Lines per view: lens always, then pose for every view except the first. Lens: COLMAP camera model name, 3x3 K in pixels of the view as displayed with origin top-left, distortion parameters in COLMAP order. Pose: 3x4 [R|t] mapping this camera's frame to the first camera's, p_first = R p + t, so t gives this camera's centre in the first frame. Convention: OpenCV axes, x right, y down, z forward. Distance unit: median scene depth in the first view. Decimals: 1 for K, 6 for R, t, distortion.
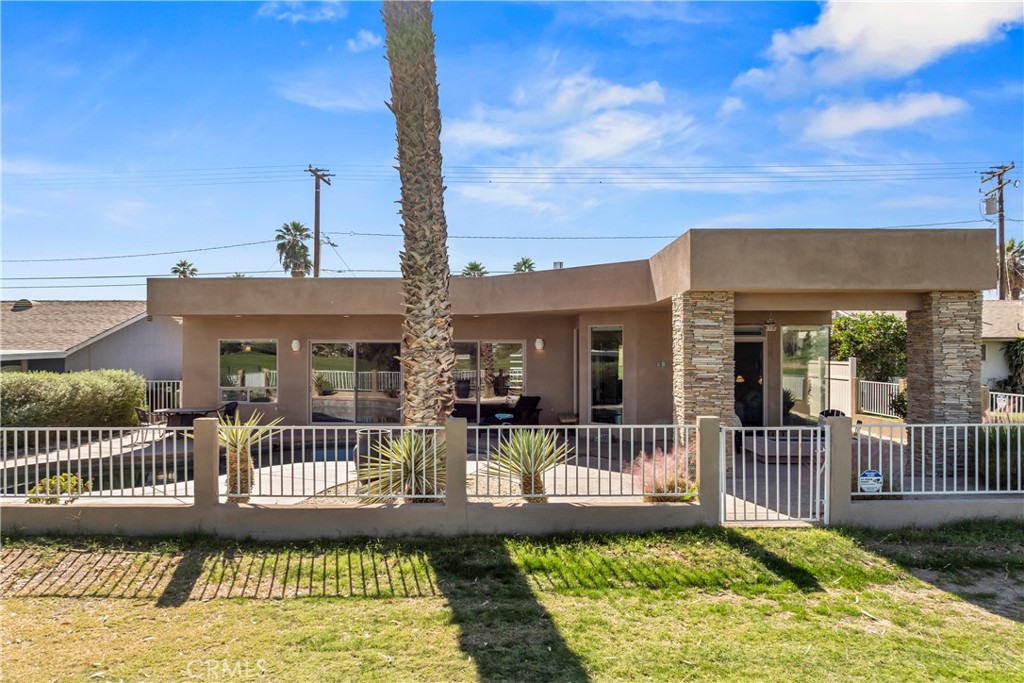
lens RADIAL K [[721.9, 0, 512.0], [0, 721.9, 341.5], [0, 0, 1]] dist [-0.057842, 0.044552]
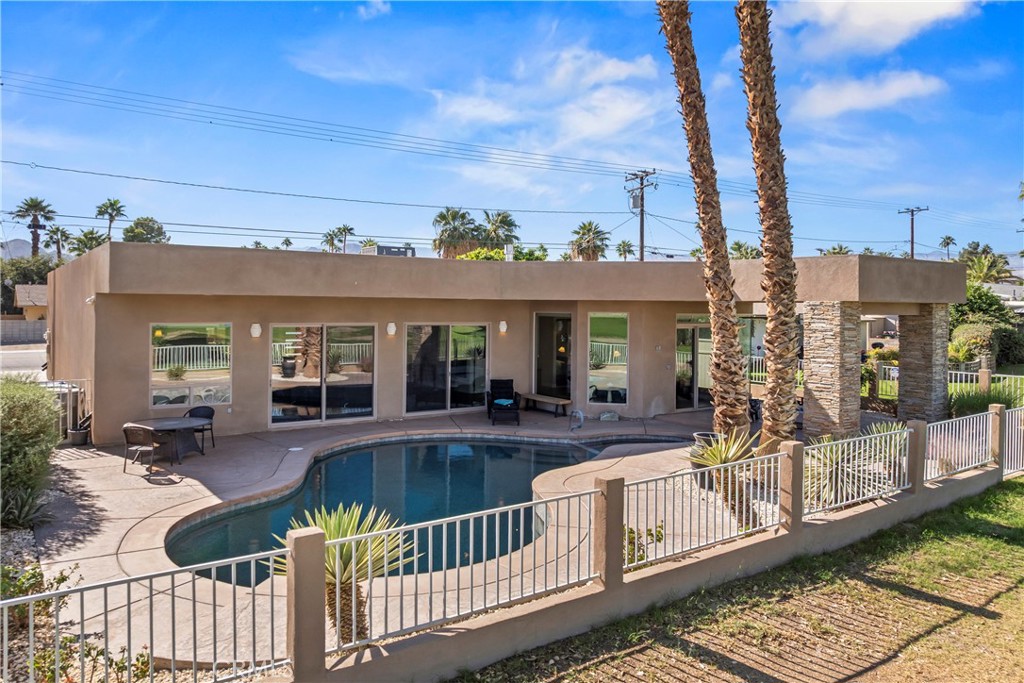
lens RADIAL K [[726.1, 0, 512.0], [0, 726.1, 341.5], [0, 0, 1]] dist [-0.040074, 0.001107]
pose [[0.805262, -0.021597, 0.592525, -1.407860], [-0.017750, 0.998010, 0.060498, -0.094350], [-0.592653, -0.059234, 0.803277, 0.459189]]
